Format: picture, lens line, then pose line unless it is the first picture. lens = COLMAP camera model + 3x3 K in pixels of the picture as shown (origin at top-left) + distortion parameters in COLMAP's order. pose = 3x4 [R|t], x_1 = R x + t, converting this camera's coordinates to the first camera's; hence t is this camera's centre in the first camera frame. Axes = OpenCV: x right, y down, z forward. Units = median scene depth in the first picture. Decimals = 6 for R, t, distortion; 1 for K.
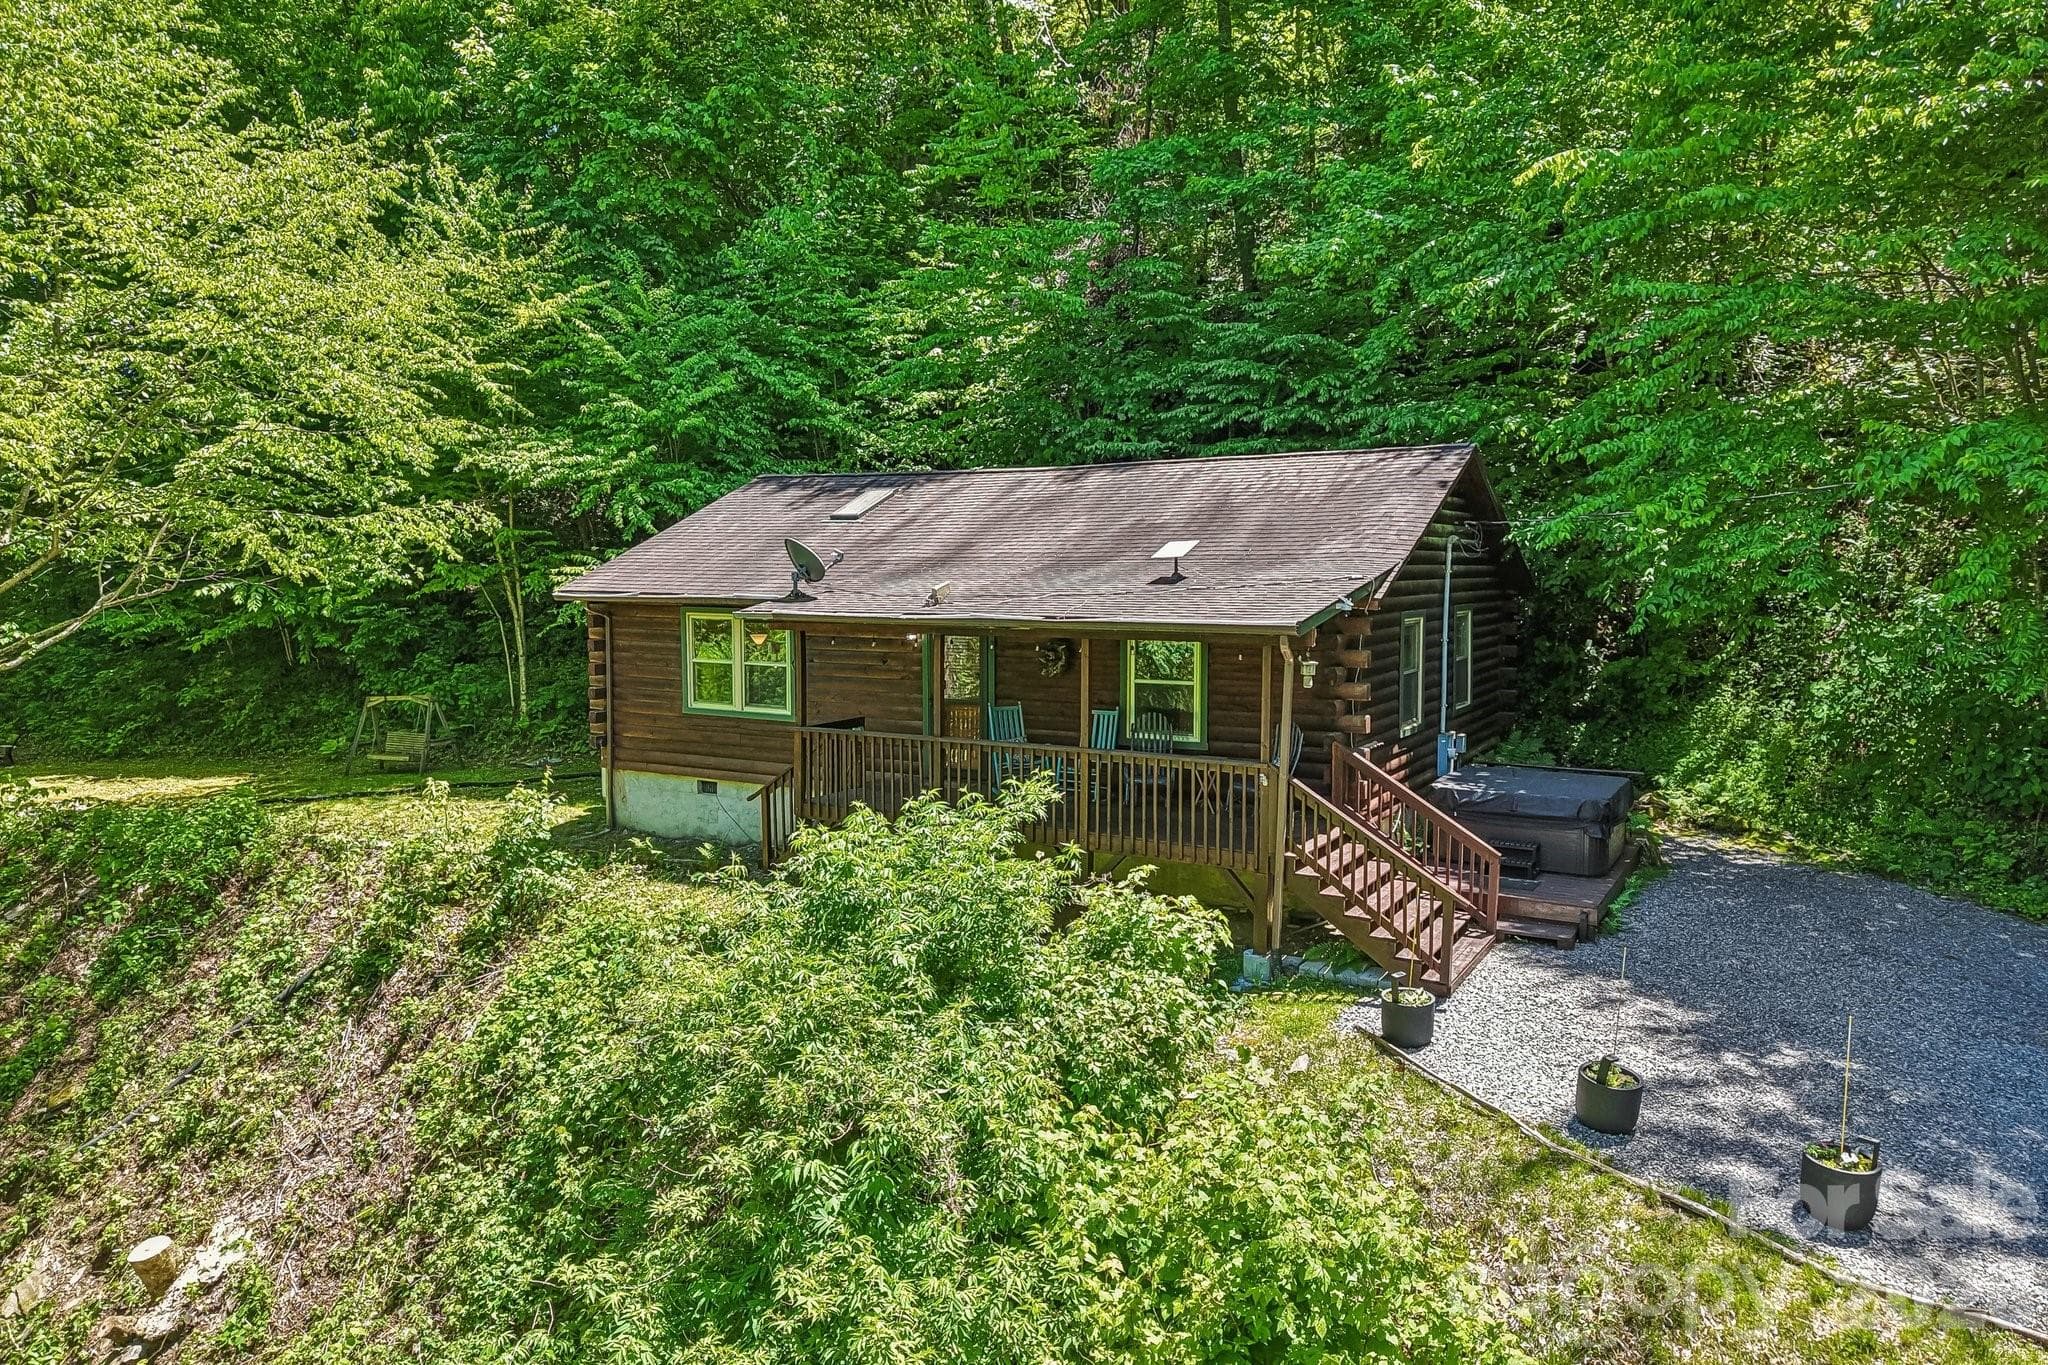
lens RADIAL K [[1364.4, 0, 1031.6], [0, 1364.4, 685.8], [0, 0, 1]] dist [0.012253, -0.005615]
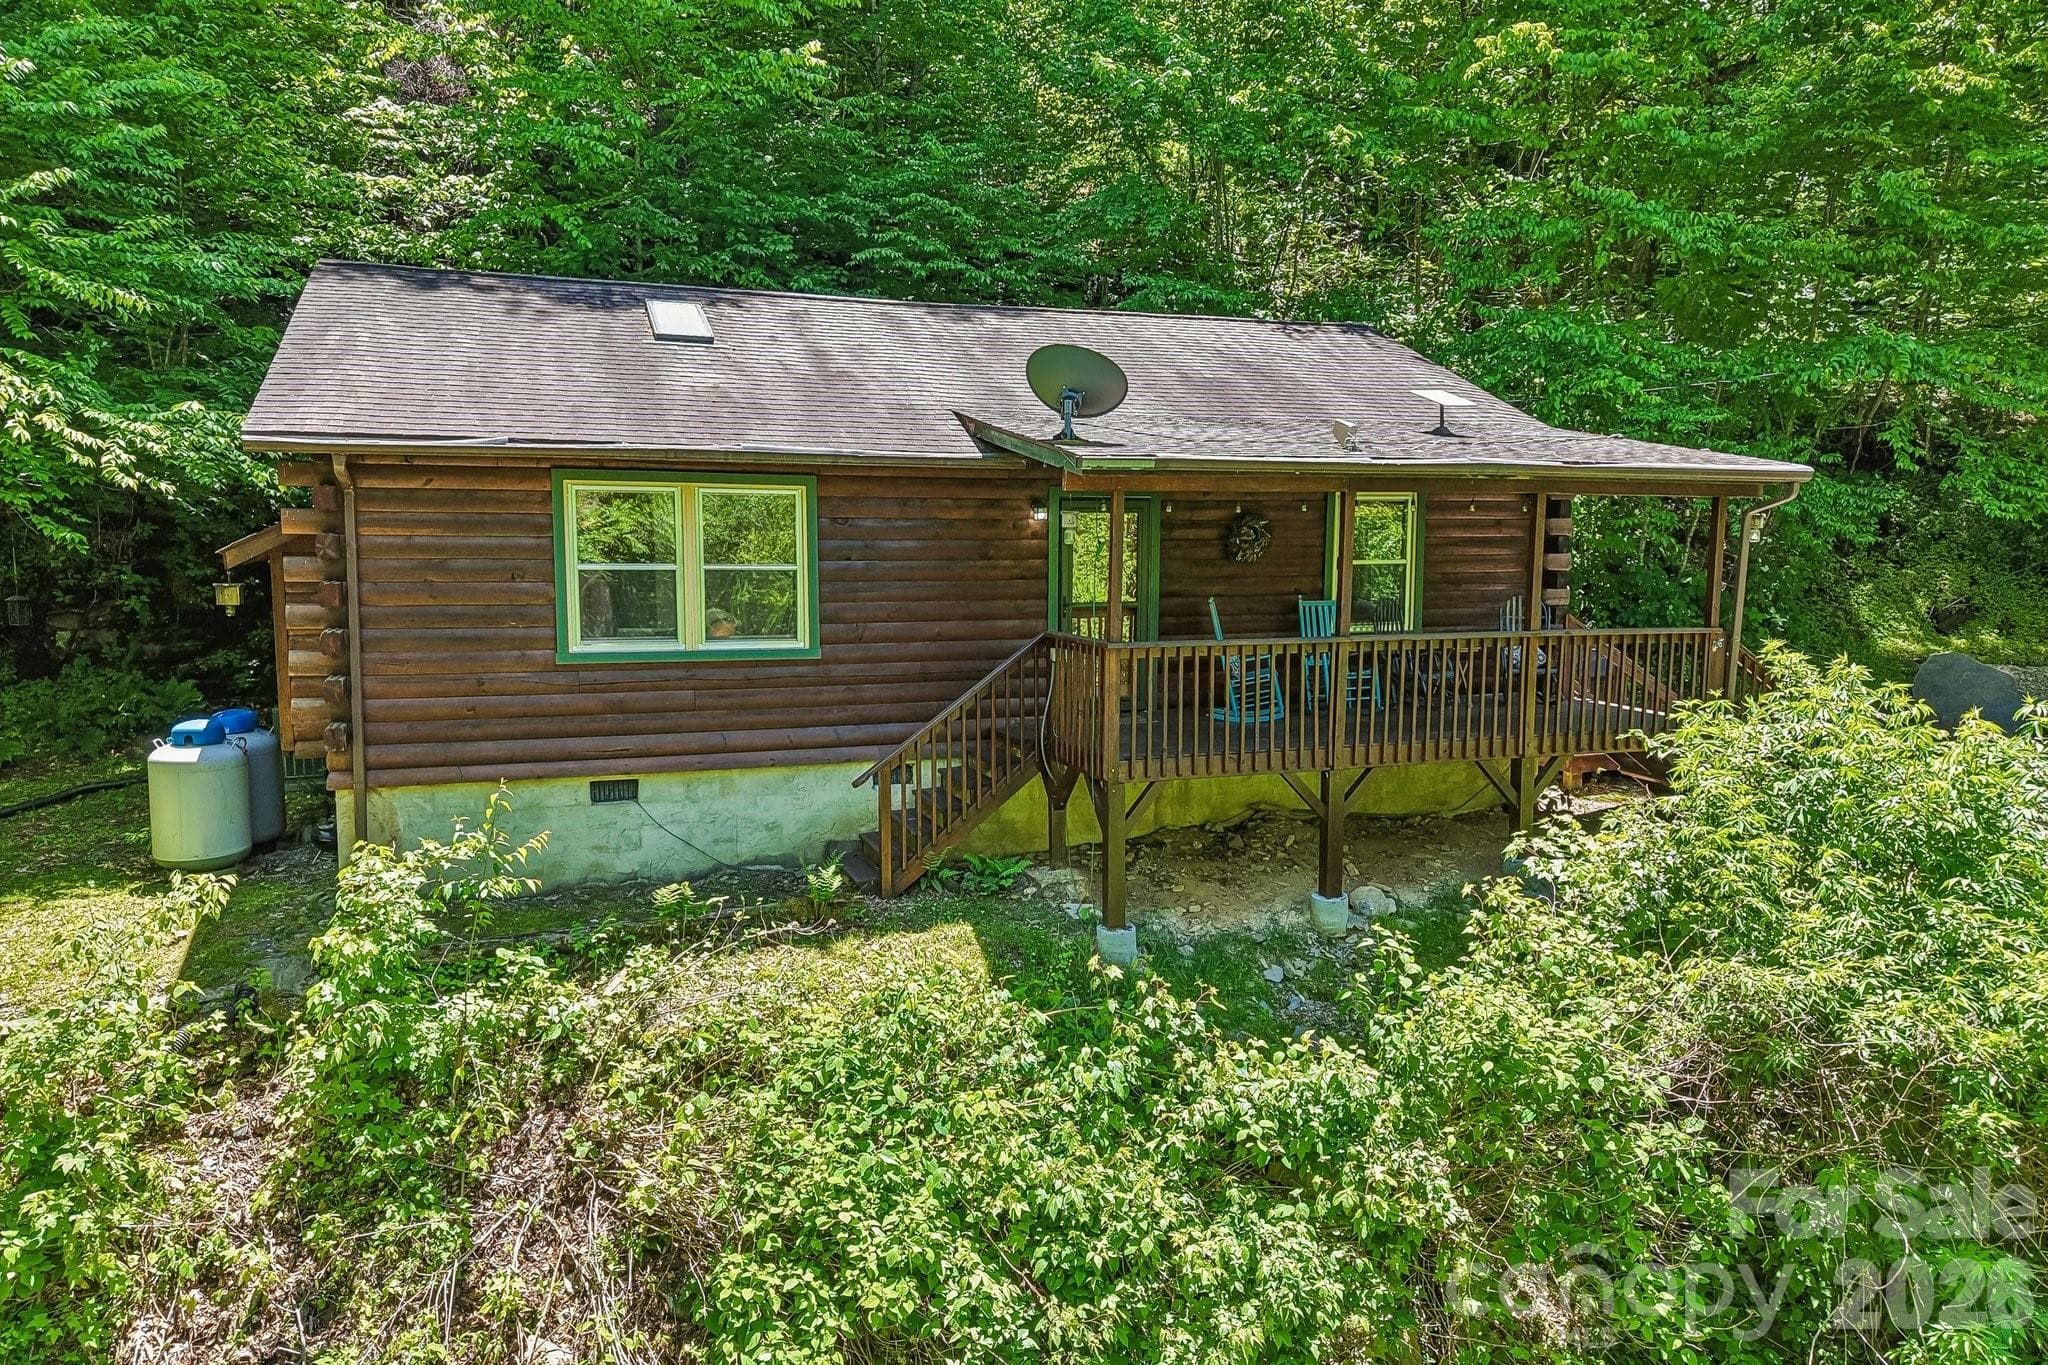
lens RADIAL K [[1364.4, 0, 1023.7], [0, 1364.4, 690.4], [0, 0, 1]] dist [0.012253, -0.005615]
pose [[0.650021, -0.089962, 0.754572, -0.639794], [0.062746, 0.995931, 0.064686, 0.007638], [-0.757321, 0.005299, 0.653021, 0.576848]]
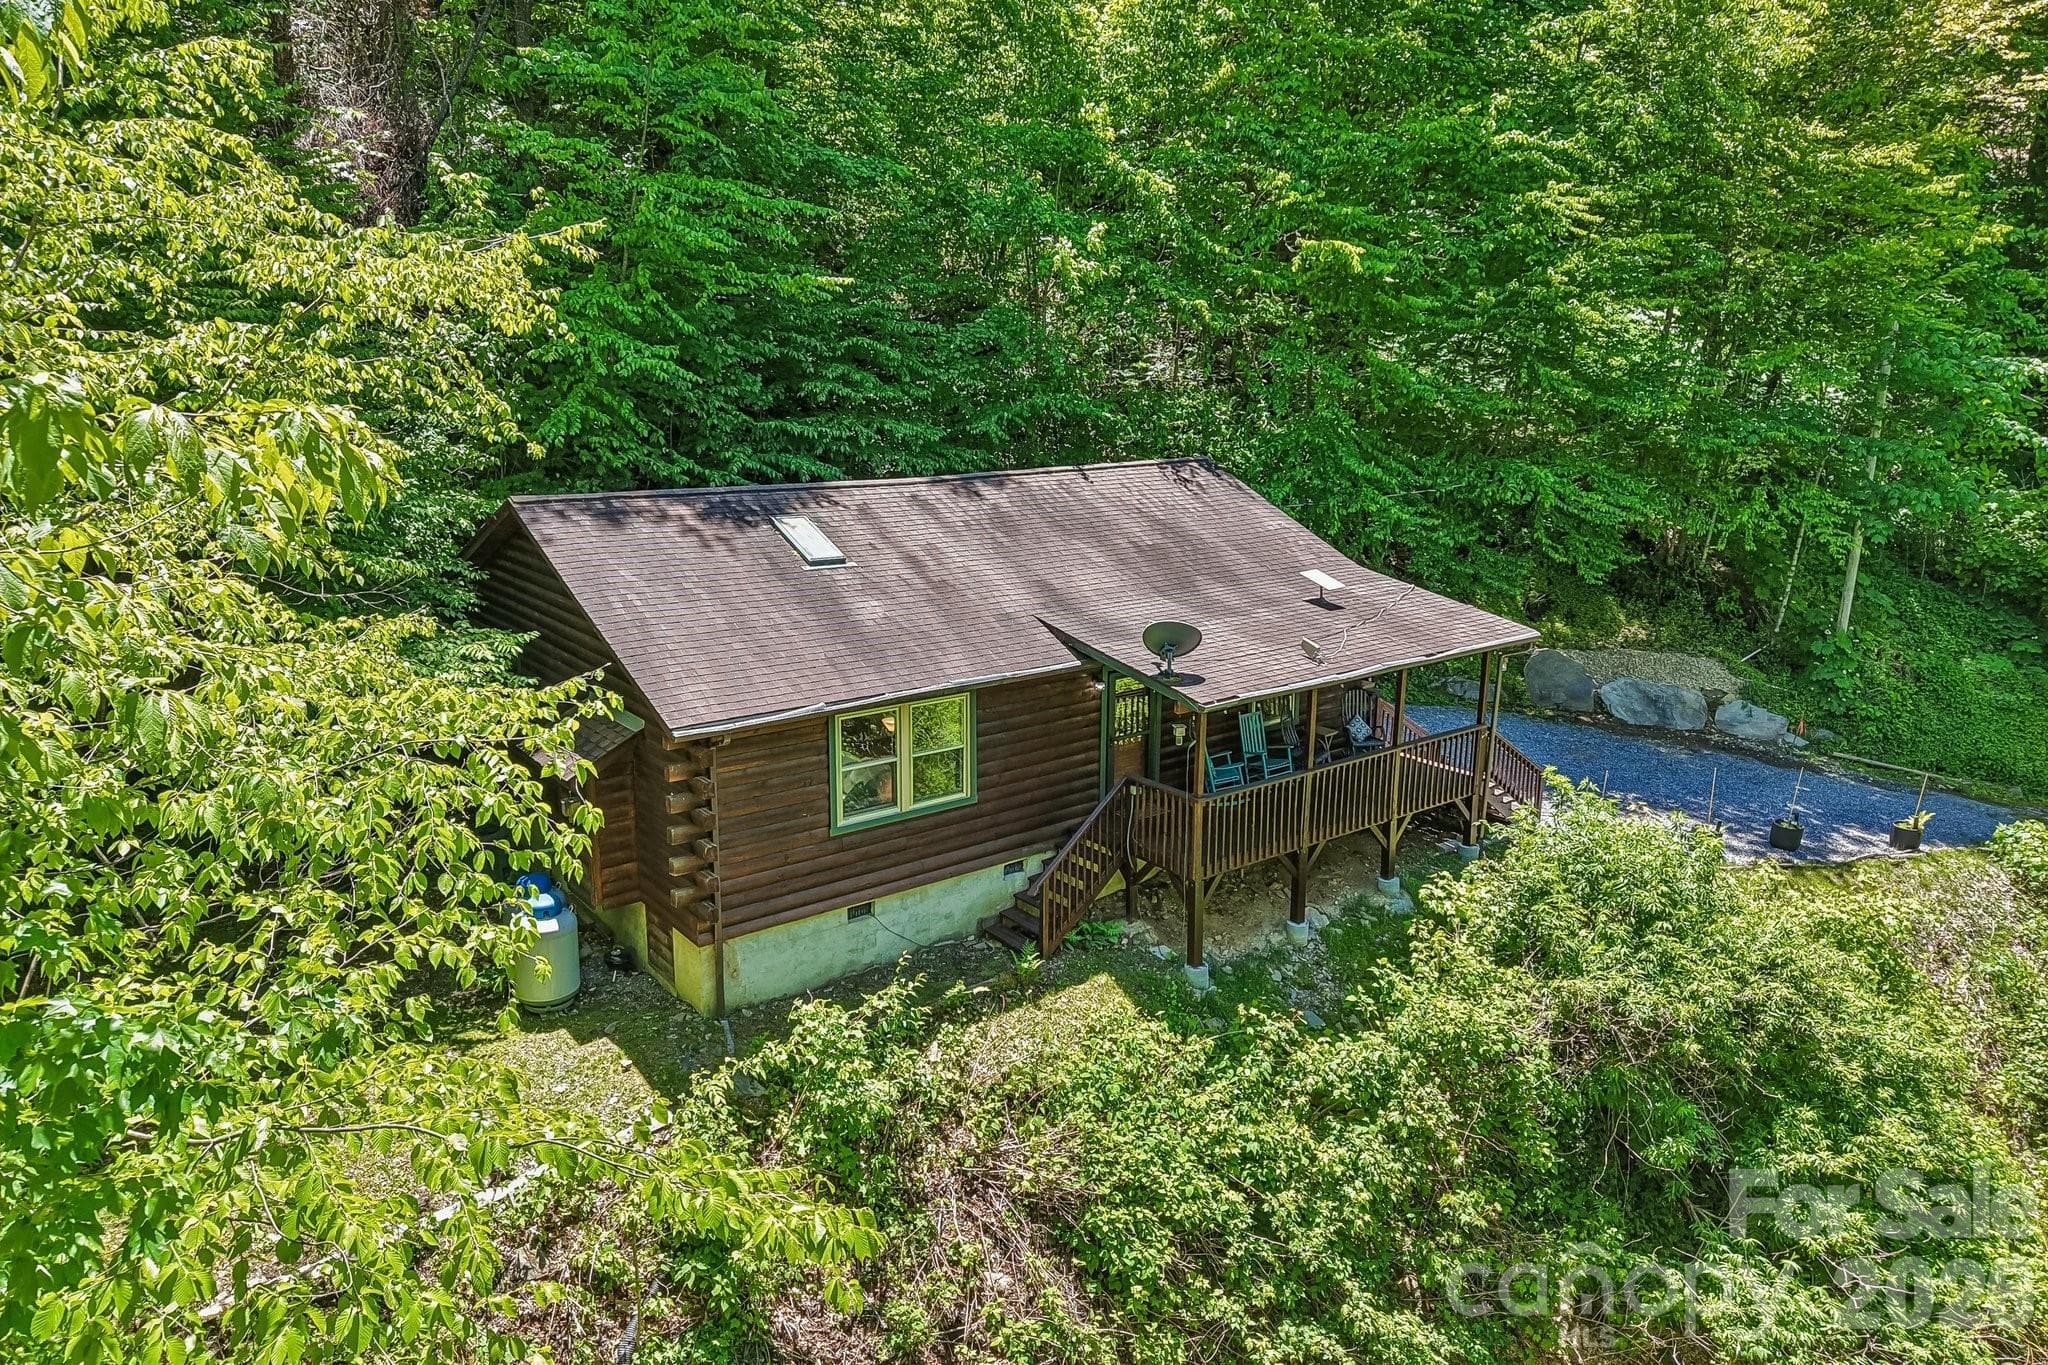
lens RADIAL K [[1364.4, 0, 1027.4], [0, 1364.4, 669.9], [0, 0, 1]] dist [0.012253, -0.005615]
pose [[0.378986, -0.208522, 0.901603, -1.065600], [0.077321, 0.978011, 0.193692, -0.259663], [-0.922167, -0.003693, 0.386775, 0.674681]]
